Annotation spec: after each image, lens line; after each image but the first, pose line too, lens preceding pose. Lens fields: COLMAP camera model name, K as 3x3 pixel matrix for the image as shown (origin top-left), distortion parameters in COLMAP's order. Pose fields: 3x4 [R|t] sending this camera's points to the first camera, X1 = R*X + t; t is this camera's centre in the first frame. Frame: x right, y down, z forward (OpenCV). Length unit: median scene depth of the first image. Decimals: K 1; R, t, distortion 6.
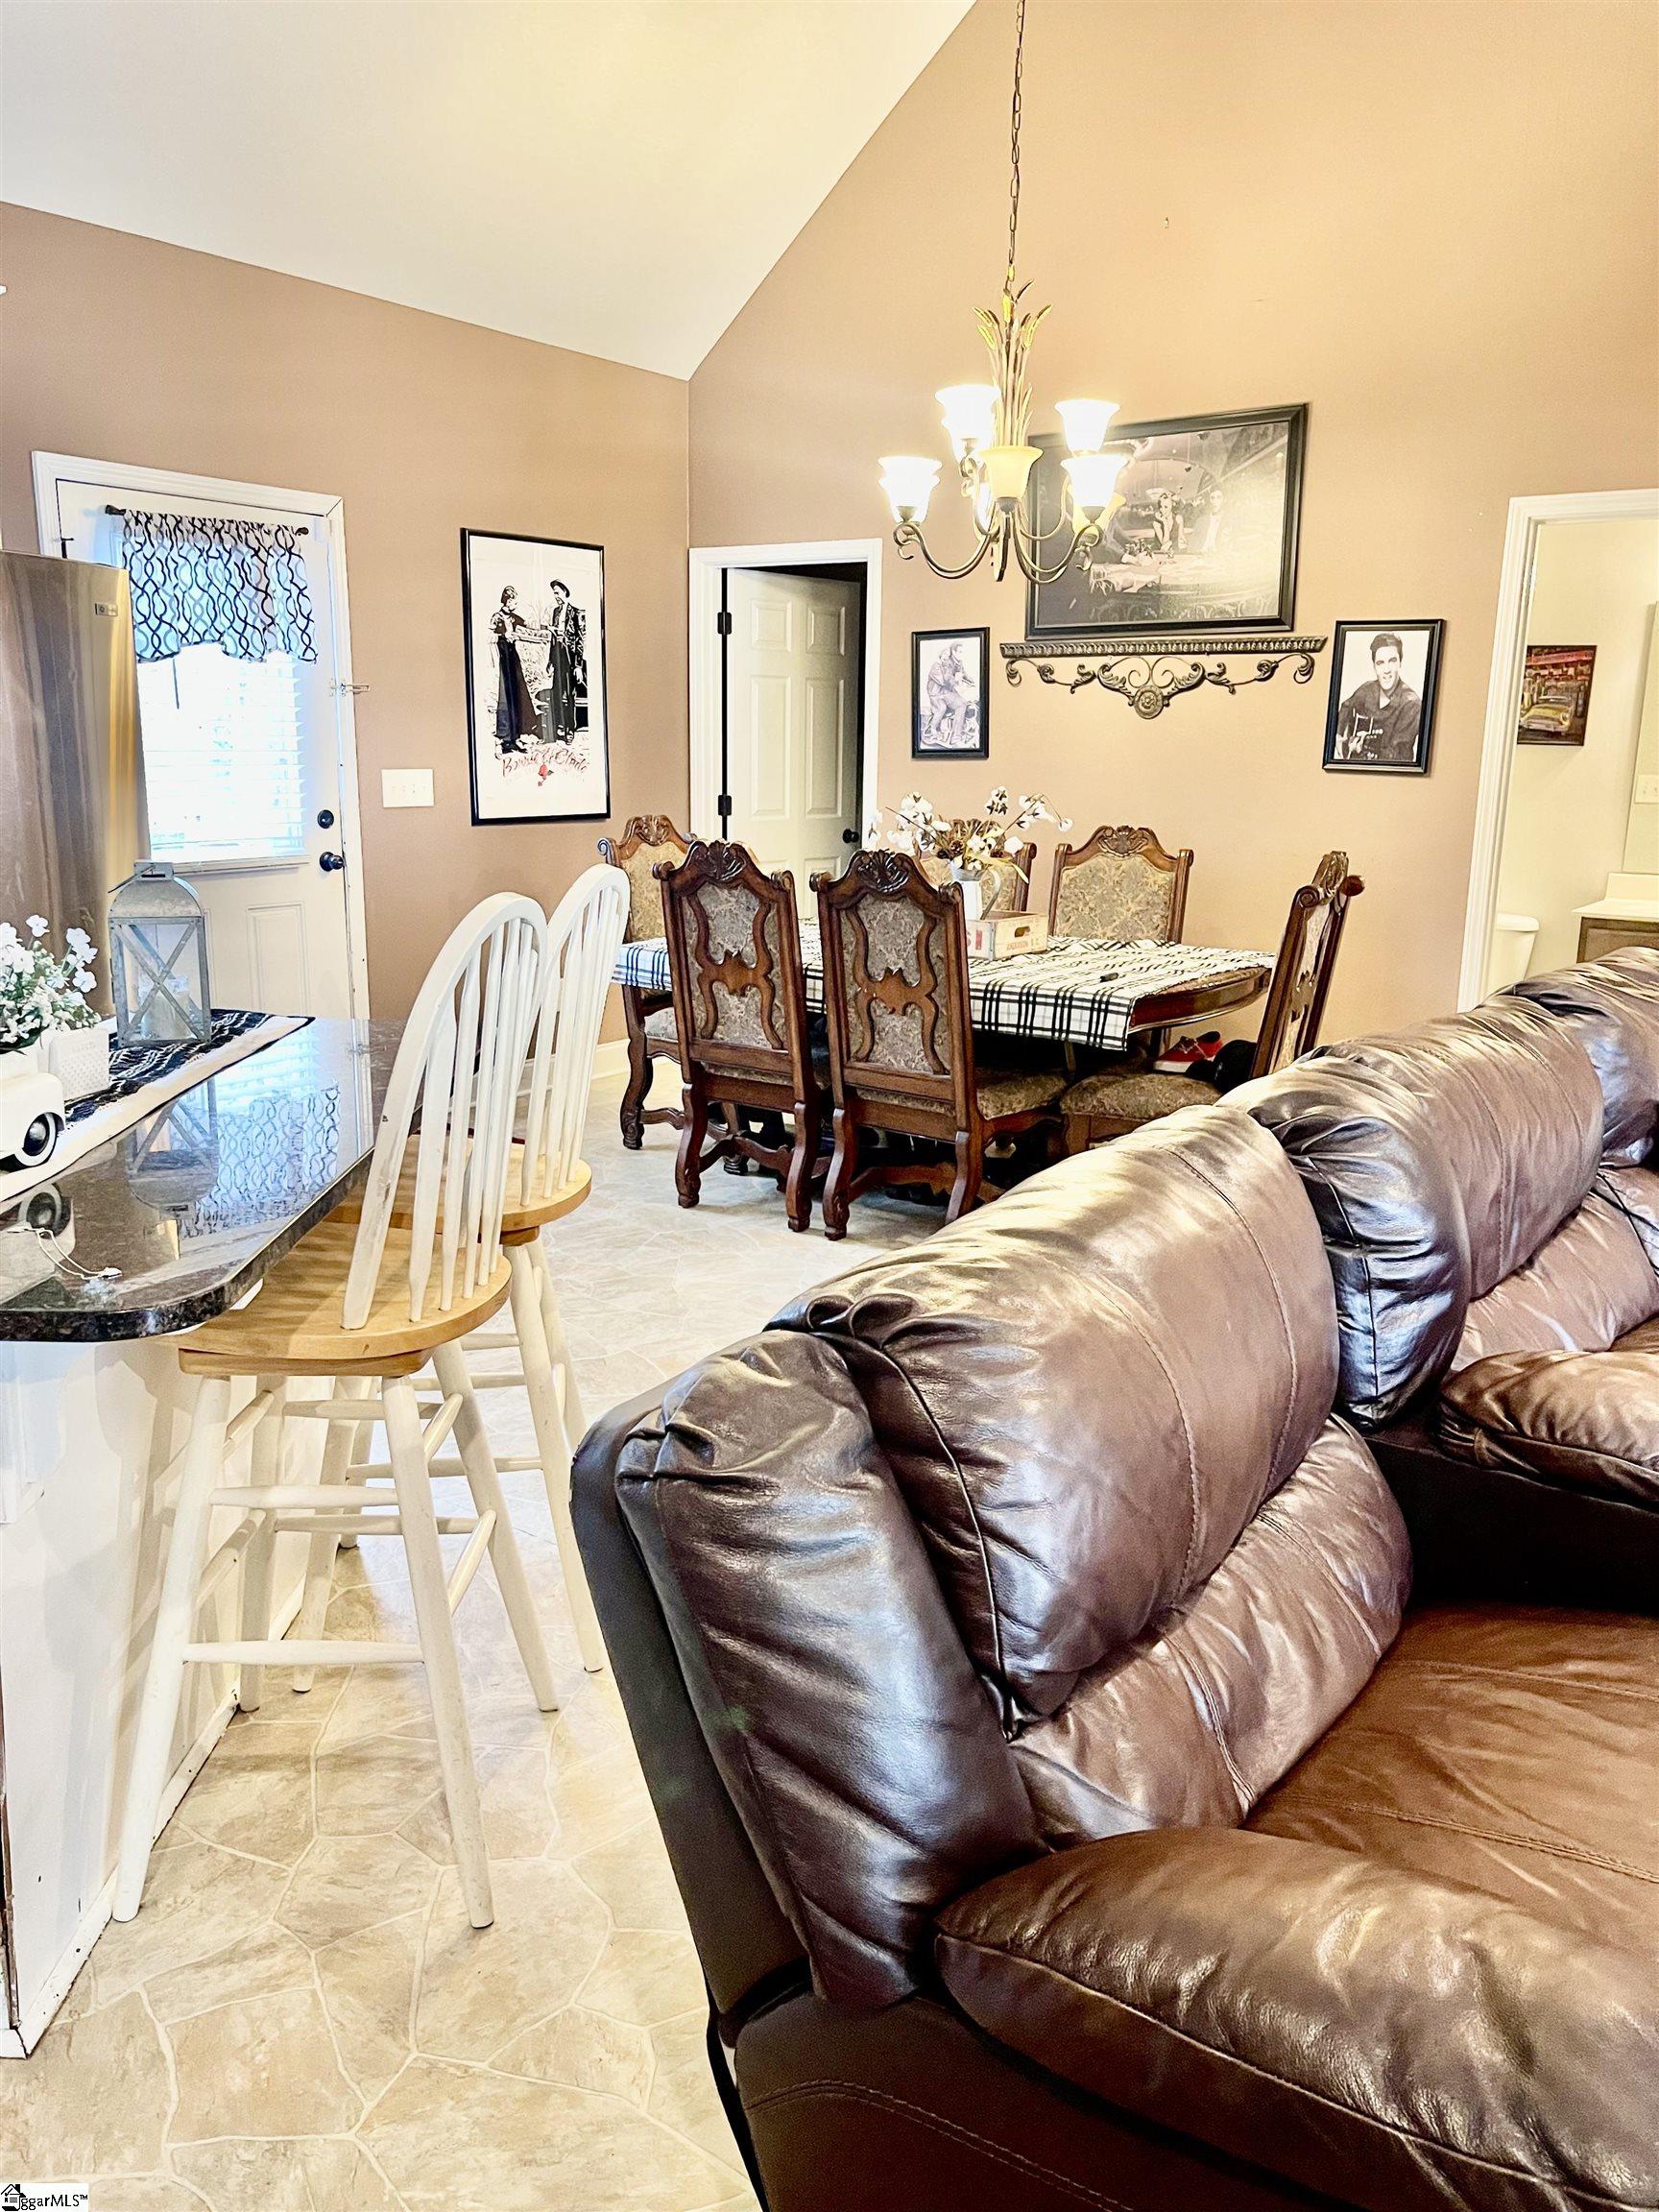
lens RADIAL K [[1677.4, 0, 802.9], [0, 1677.4, 1131.8], [0, 0, 1]] dist [0.065558, -0.096458]
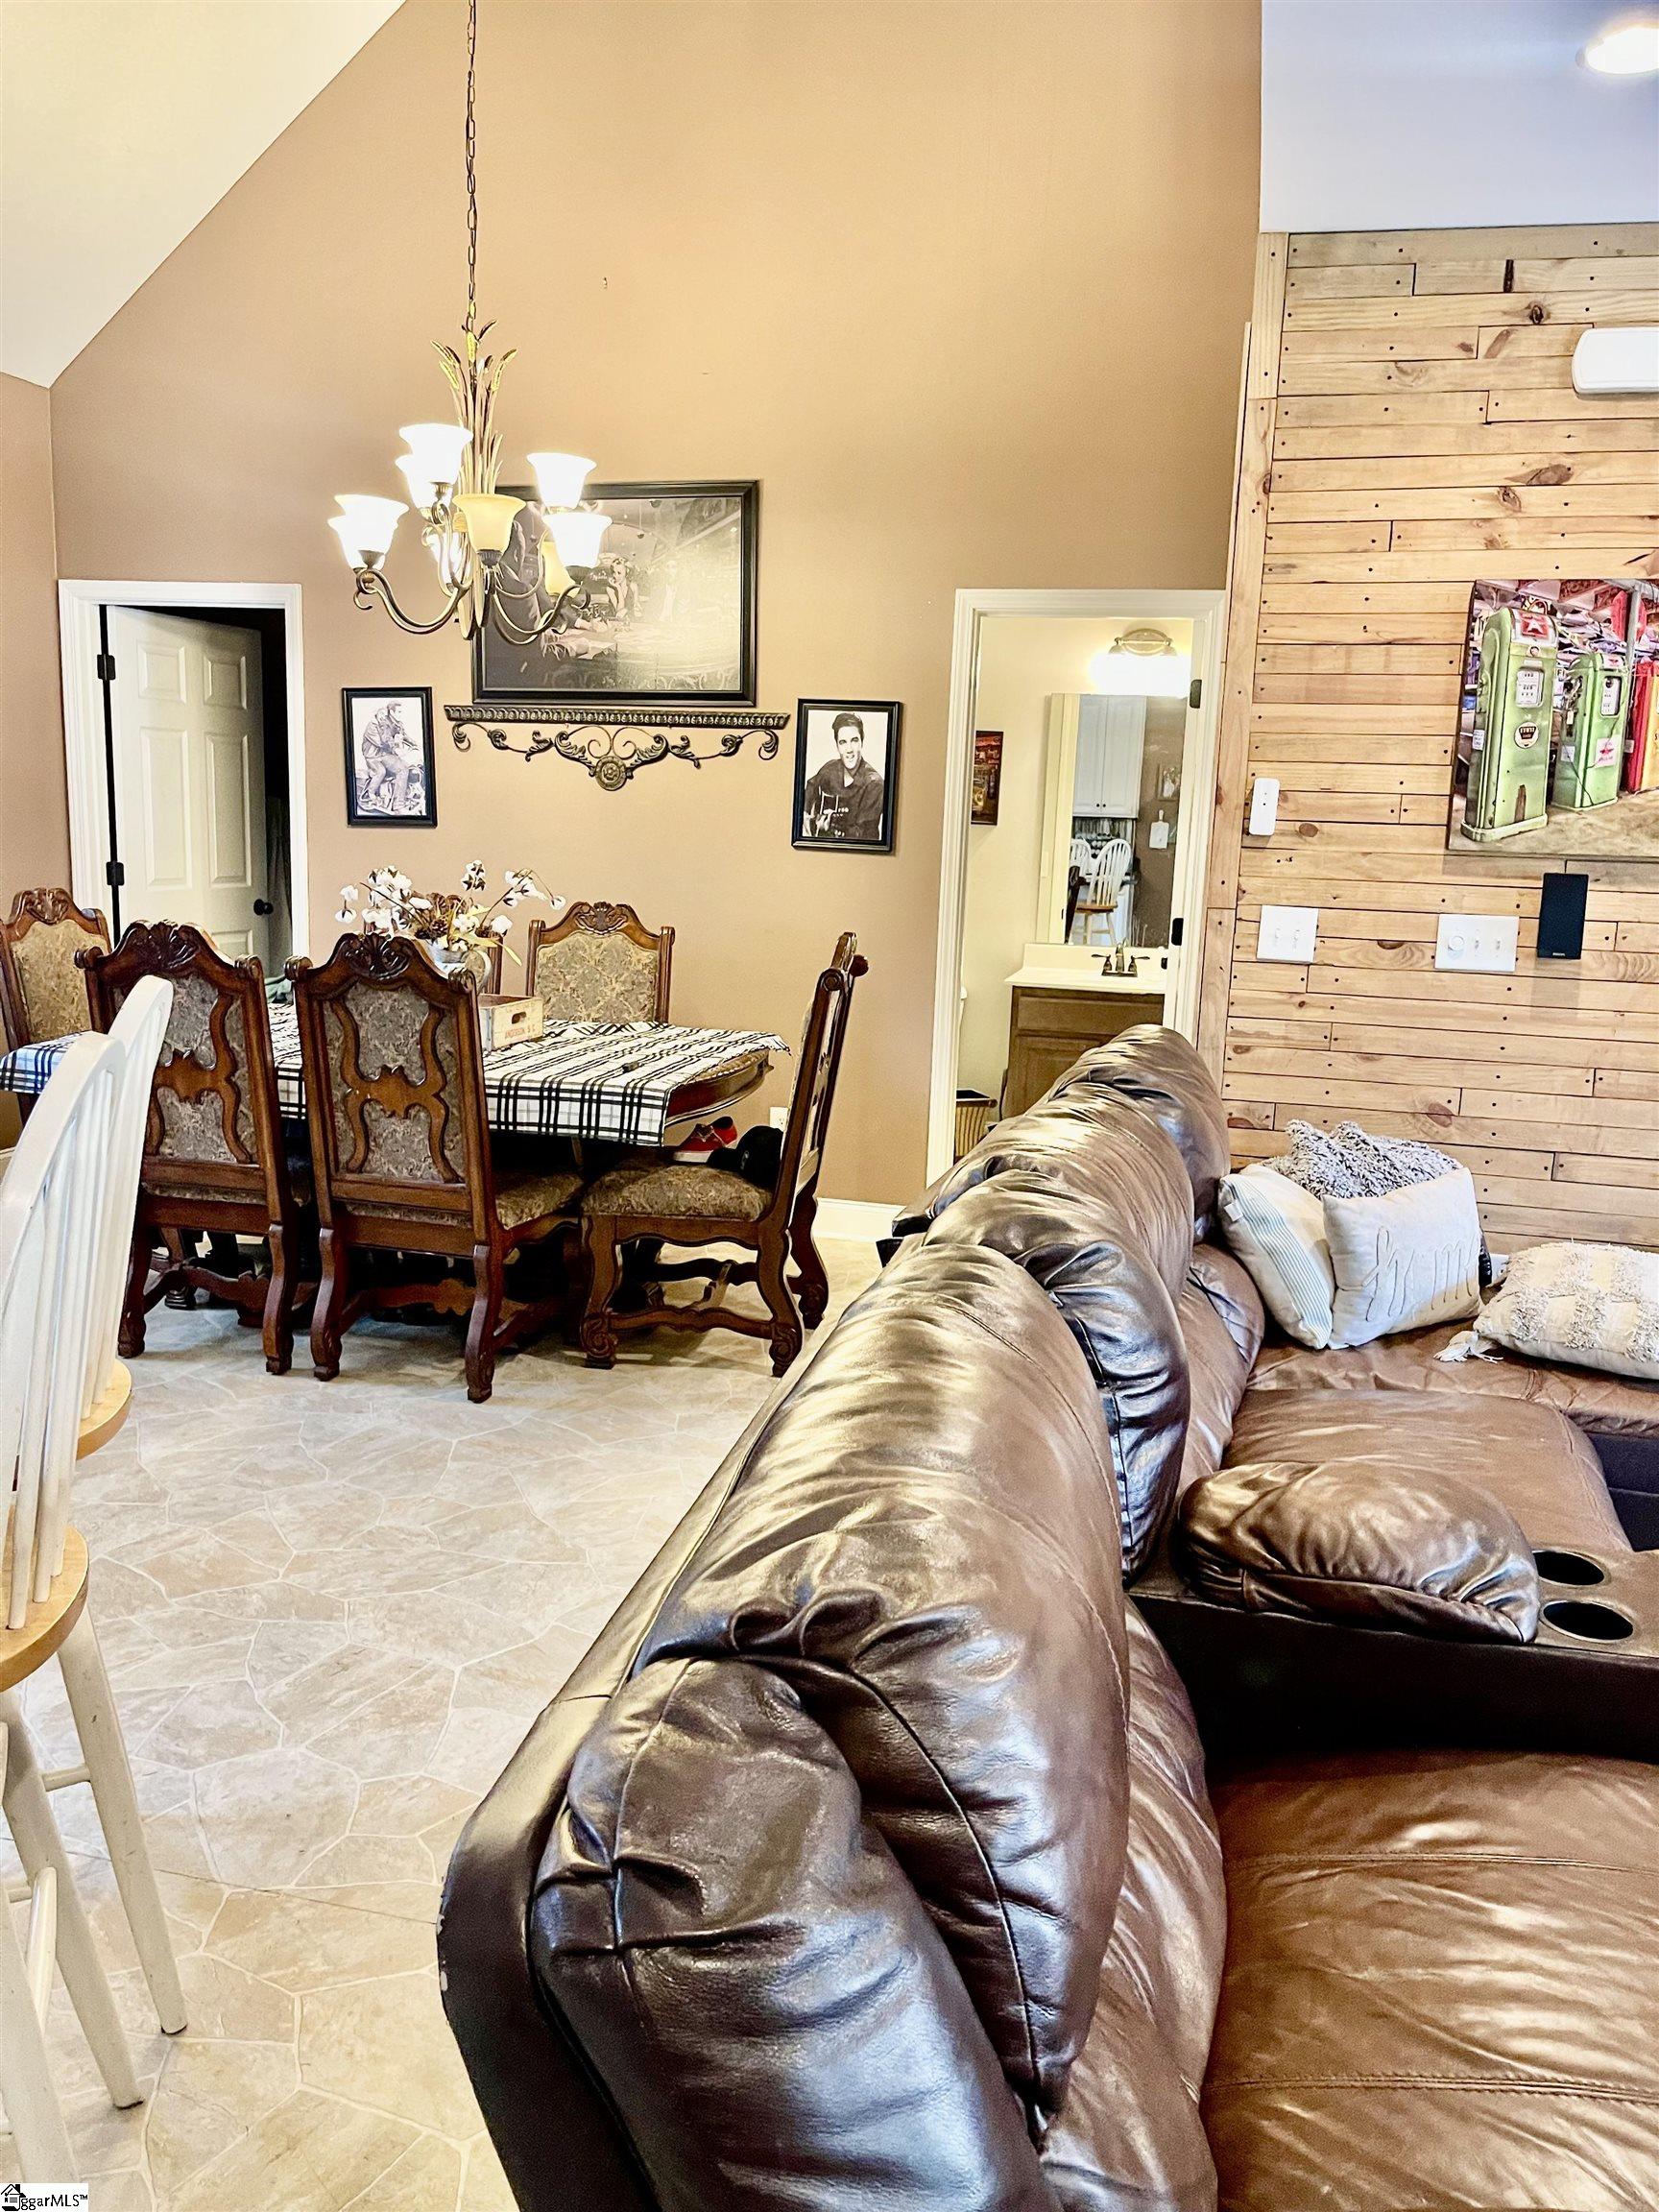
lens RADIAL K [[1650.5, 0, 753.7], [0, 1650.5, 1105.0], [0, 0, 1]] dist [0.071415, -0.123583]
pose [[0.925876, -0.050760, 0.374402, -0.090526], [0.067496, 0.997215, -0.031714, -0.034599], [-0.371749, 0.054634, 0.926724, 0.119918]]
